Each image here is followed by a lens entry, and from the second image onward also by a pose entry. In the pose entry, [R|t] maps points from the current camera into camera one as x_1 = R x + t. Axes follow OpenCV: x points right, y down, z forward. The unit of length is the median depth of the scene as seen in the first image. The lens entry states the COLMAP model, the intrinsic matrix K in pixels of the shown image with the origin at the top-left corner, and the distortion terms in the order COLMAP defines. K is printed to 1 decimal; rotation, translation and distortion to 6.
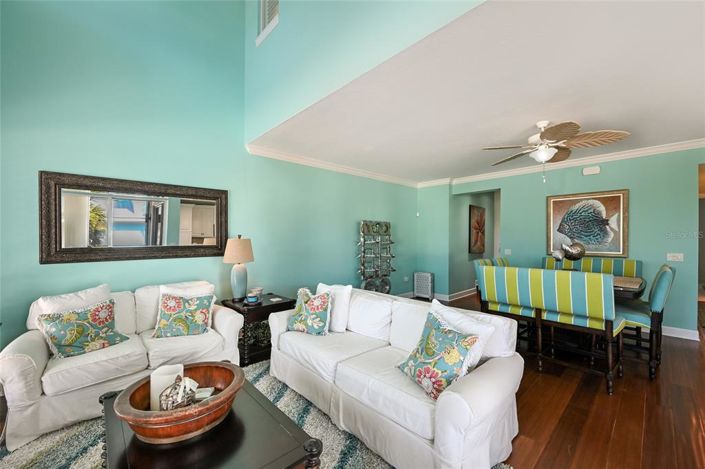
lens RADIAL K [[284.8, 0, 349.8], [0, 284.8, 238.8], [0, 0, 1]] dist [0.001207, -0.000233]
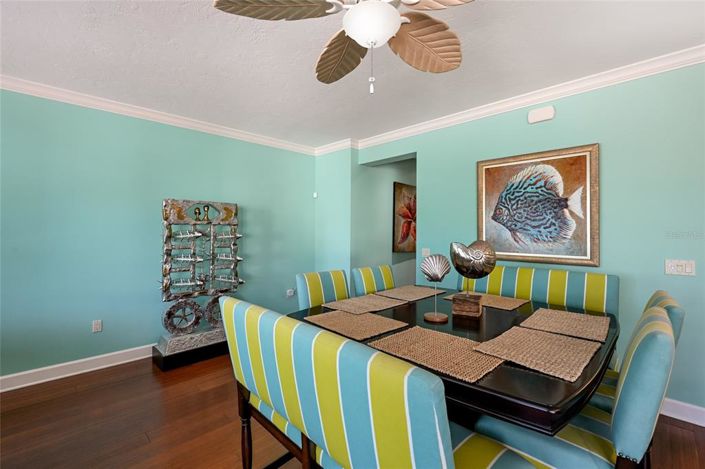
lens RADIAL K [[309.3, 0, 354.3], [0, 309.3, 227.8], [0, 0, 1]] dist [-0.001846, 0.000177]
pose [[0.999372, 0.004284, 0.035173, 0.450166], [-0.003869, 0.999922, -0.011868, 0.000164], [-0.035221, 0.011724, 0.999311, 0.390748]]
